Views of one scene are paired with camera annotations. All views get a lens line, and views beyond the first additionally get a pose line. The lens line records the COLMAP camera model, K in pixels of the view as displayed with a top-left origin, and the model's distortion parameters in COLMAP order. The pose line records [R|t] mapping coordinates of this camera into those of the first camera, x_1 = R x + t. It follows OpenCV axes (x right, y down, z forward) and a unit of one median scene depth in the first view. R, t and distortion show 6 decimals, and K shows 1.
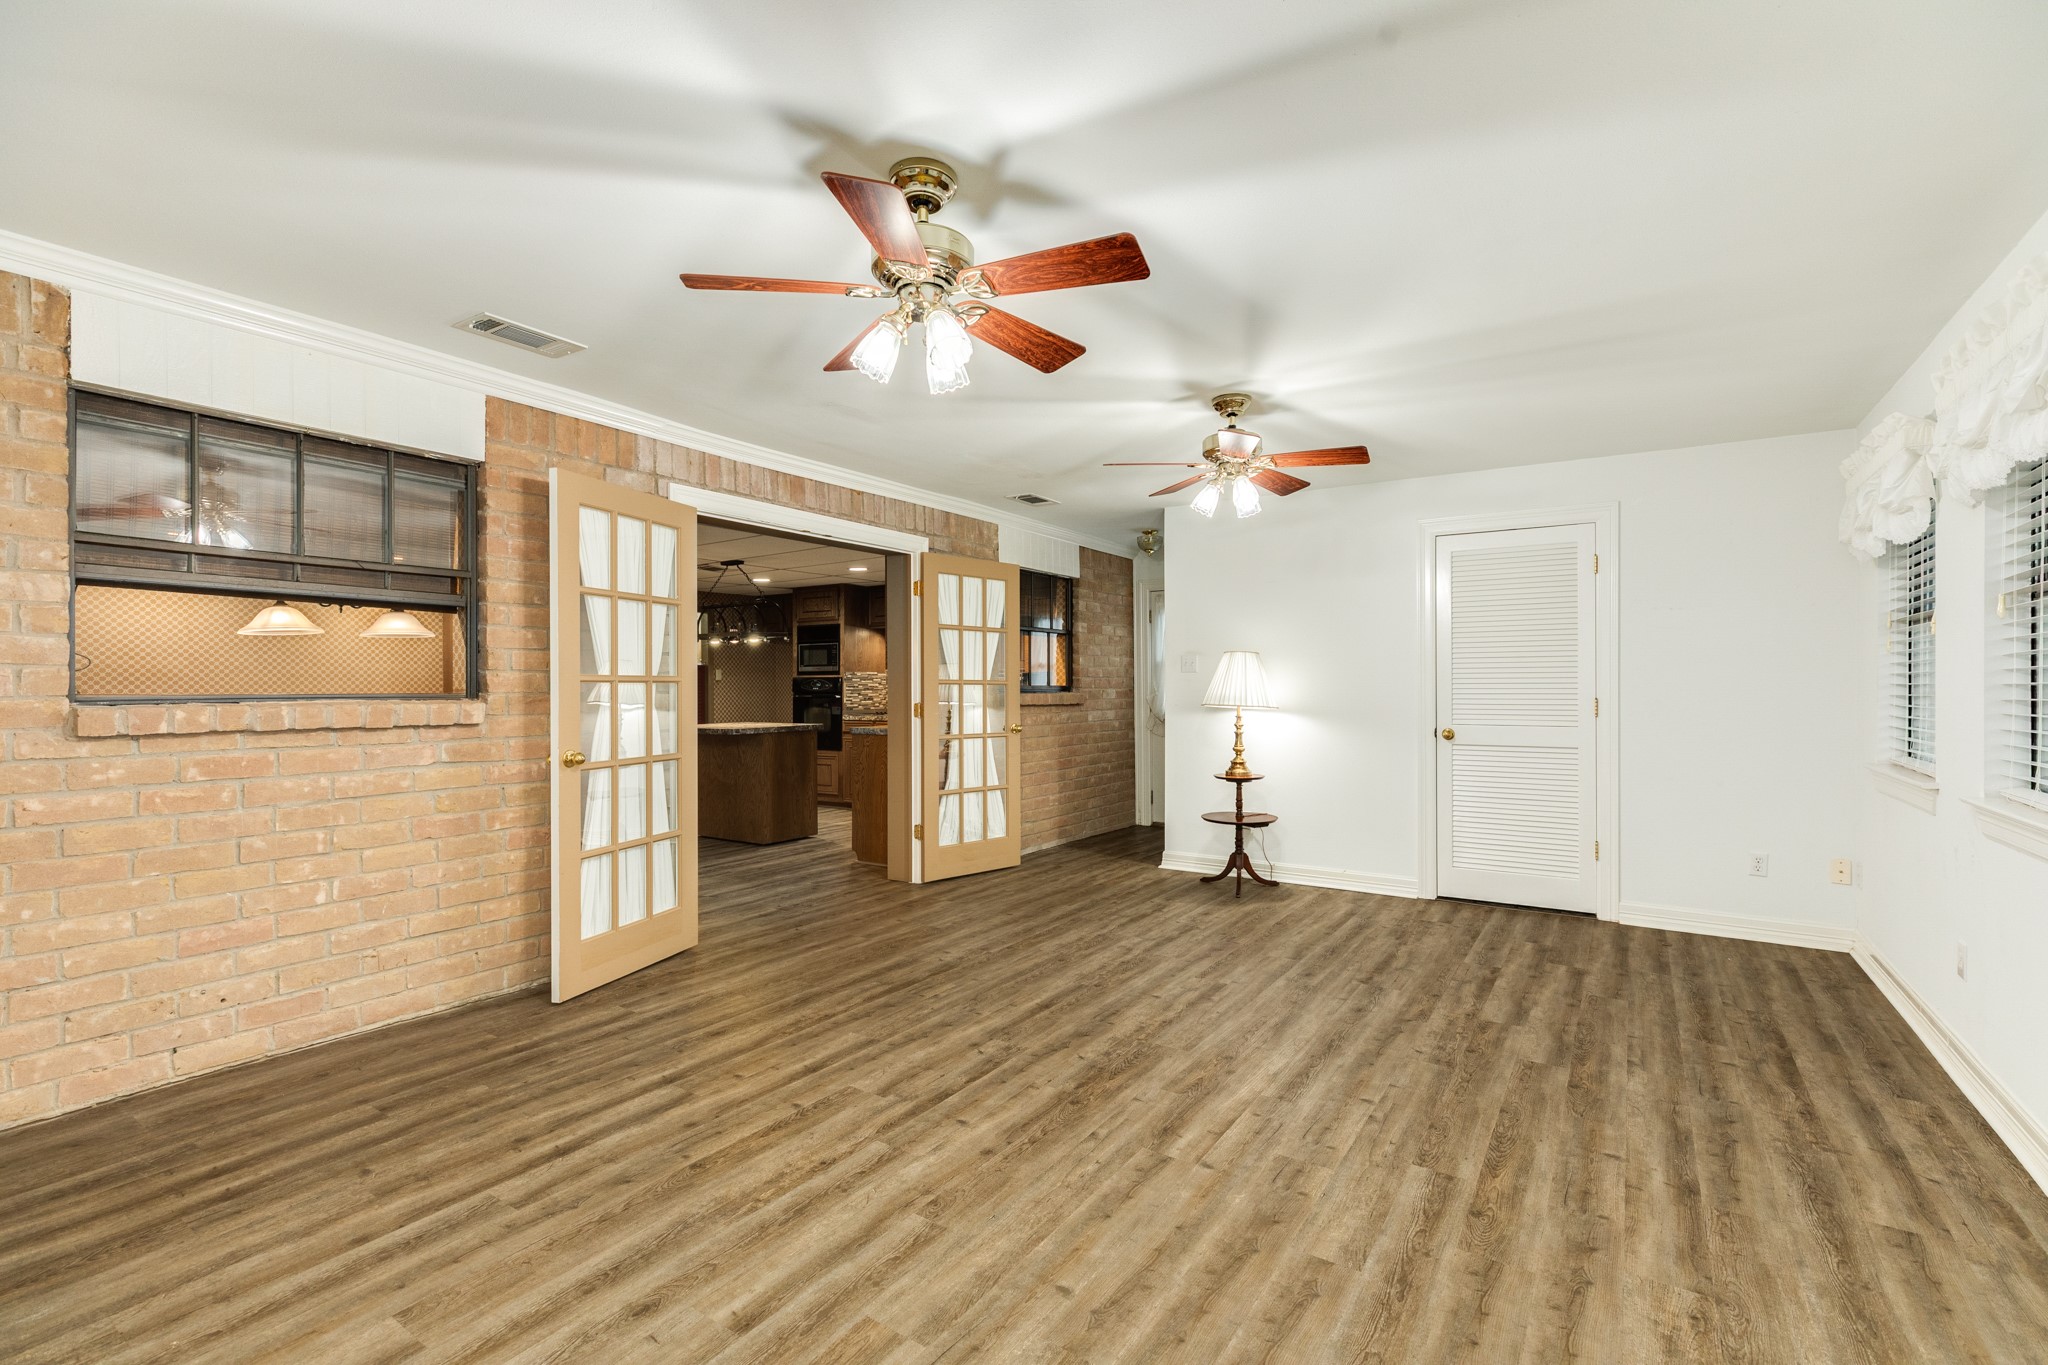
lens RADIAL K [[907.9, 0, 1022.4], [0, 907.9, 684.4], [0, 0, 1]] dist [0.002436, 0.000214]
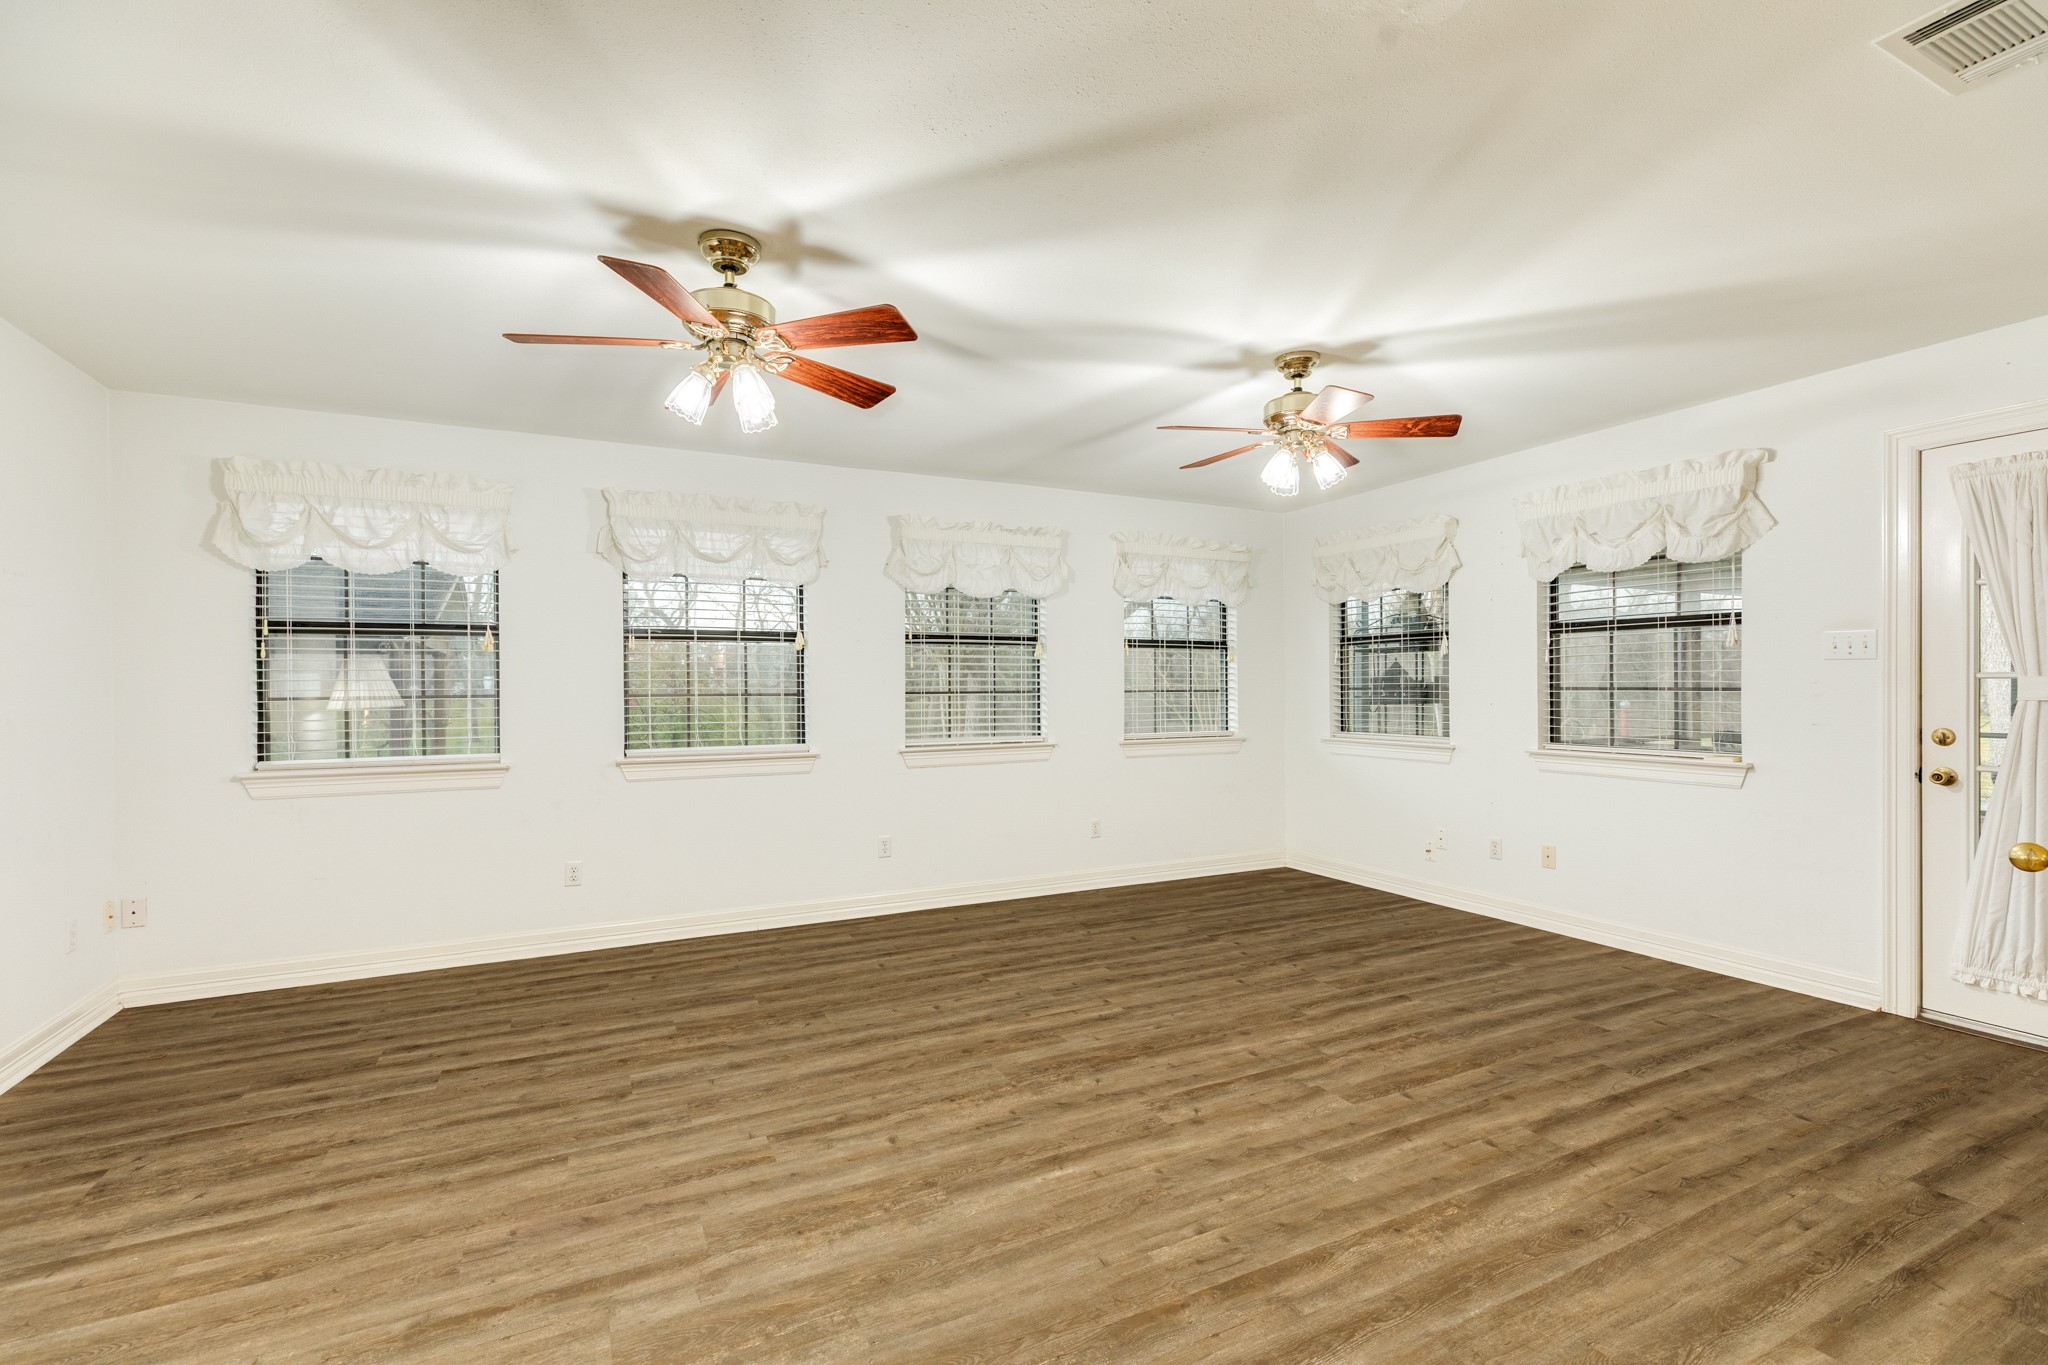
lens RADIAL K [[907.9, 0, 1021.5], [0, 907.9, 686.9], [0, 0, 1]] dist [0.002436, 0.000214]
pose [[-0.865841, 0.004426, 0.500299, -0.347970], [0.004722, 0.999989, -0.000675, 0.000140], [-0.500296, 0.001778, -0.865852, 1.892305]]
